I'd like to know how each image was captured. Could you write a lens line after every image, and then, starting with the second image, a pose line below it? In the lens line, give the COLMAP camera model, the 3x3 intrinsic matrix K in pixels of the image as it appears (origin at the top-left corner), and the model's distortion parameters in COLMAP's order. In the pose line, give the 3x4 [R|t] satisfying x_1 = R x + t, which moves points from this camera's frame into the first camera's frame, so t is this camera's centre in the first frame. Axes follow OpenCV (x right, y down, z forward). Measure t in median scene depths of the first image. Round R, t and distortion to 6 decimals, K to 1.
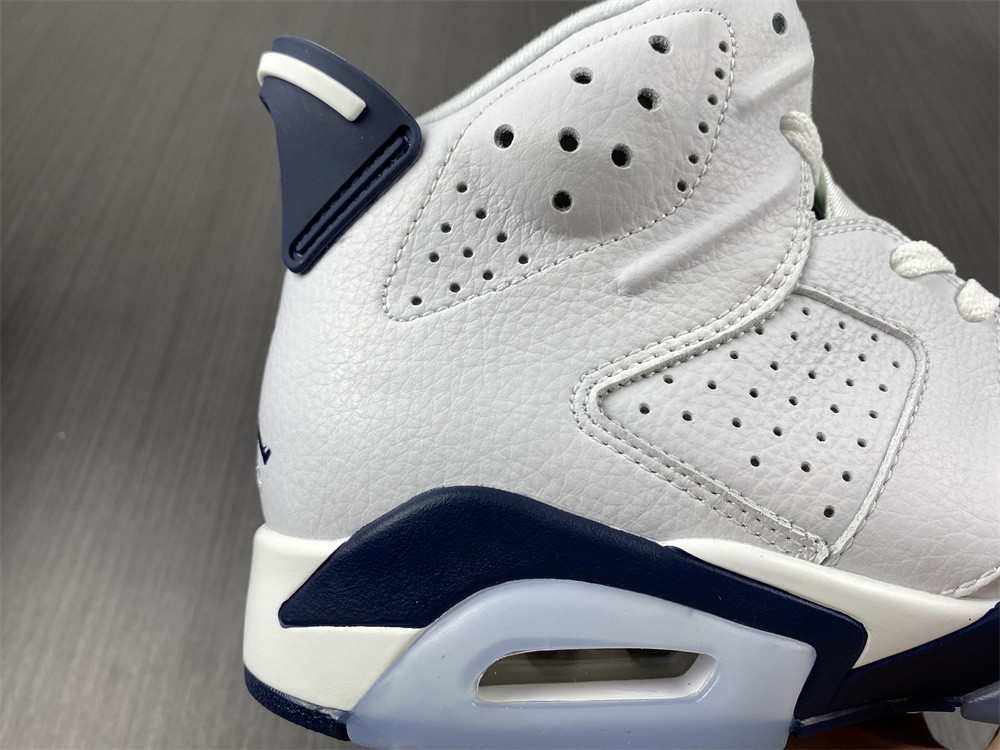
lens RADIAL K [[761.2, 0, 503.4], [0, 761.2, 366.2], [0, 0, 1]] dist [-0.014866, 0.011292]
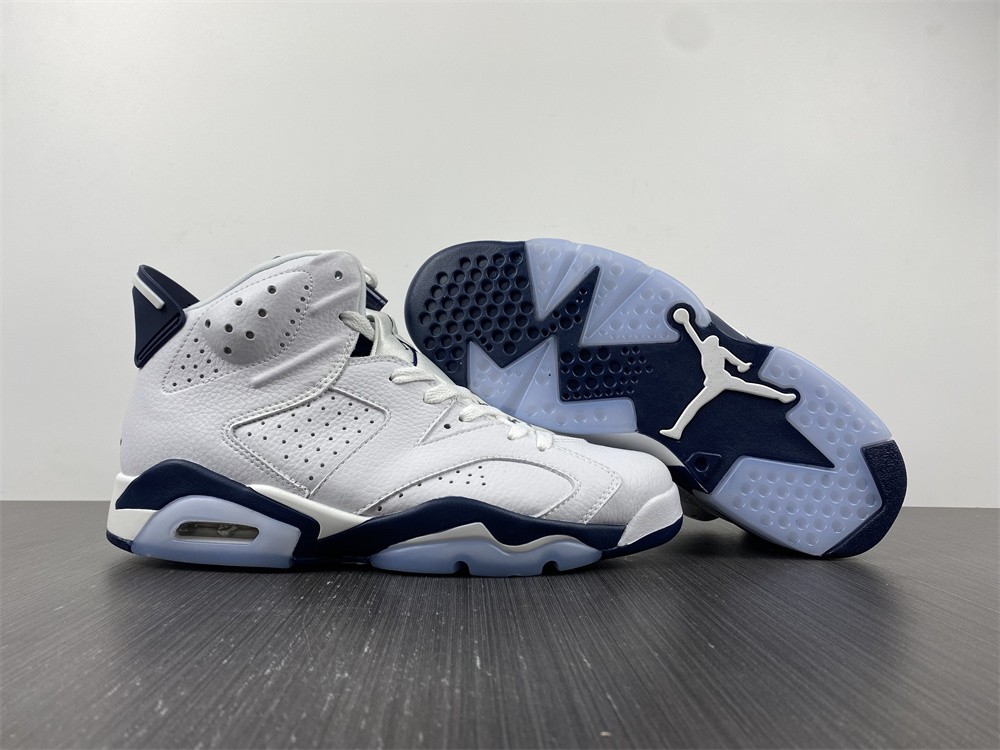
lens RADIAL K [[718.3, 0, 522.5], [0, 718.3, 366.5], [0, 0, 1]] dist [-0.016680, -0.029132]
pose [[0.997212, 0.061126, -0.042799, 1.147420], [-0.061263, 0.998120, -0.001899, -0.215176], [0.042602, 0.004516, 0.999082, -1.331055]]
